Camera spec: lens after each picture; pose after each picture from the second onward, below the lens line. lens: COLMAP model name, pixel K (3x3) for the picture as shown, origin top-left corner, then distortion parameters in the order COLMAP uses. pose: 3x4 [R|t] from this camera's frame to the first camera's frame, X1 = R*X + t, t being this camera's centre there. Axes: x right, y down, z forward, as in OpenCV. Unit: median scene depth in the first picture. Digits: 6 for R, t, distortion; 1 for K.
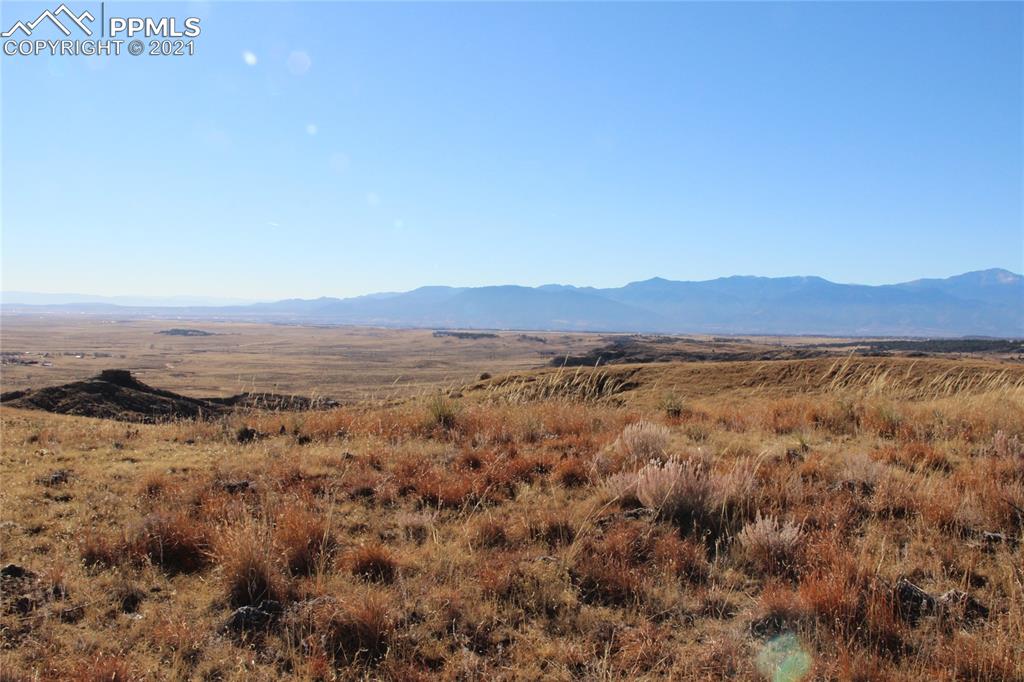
lens RADIAL K [[589.5, 0, 508.8], [0, 589.5, 345.3], [0, 0, 1]] dist [-0.001313, 0.014551]
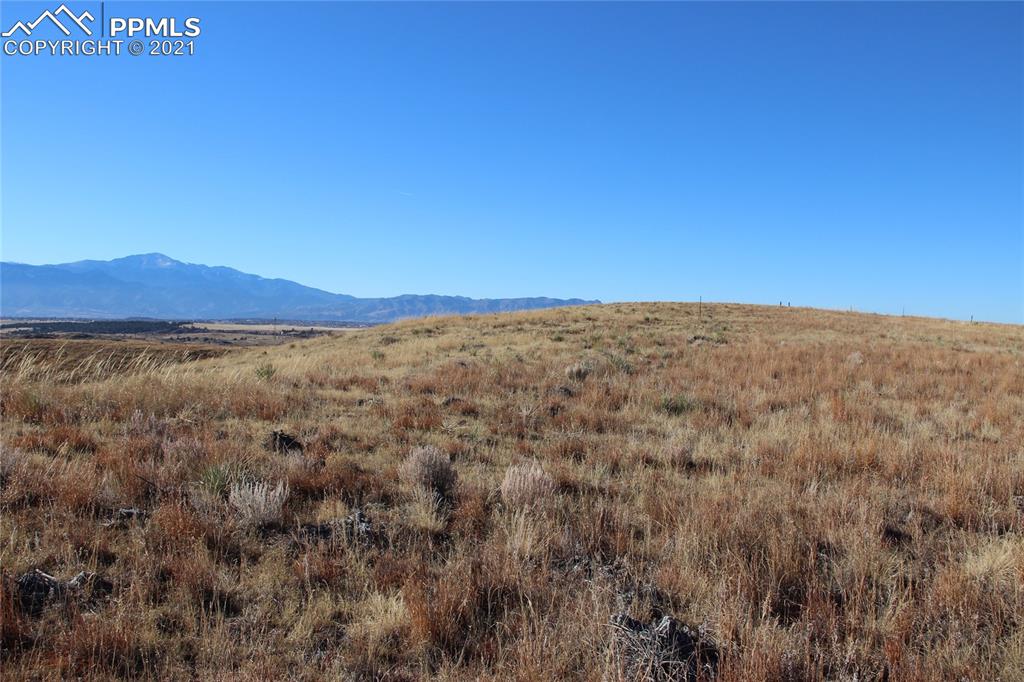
lens RADIAL K [[589.5, 0, 508.1], [0, 589.5, 338.3], [0, 0, 1]] dist [-0.001313, 0.014551]
pose [[0.911092, -0.002761, 0.412194, 0.958799], [0.010696, 0.999799, -0.016946, 0.044820], [-0.412065, 0.019849, 0.910938, -0.195708]]
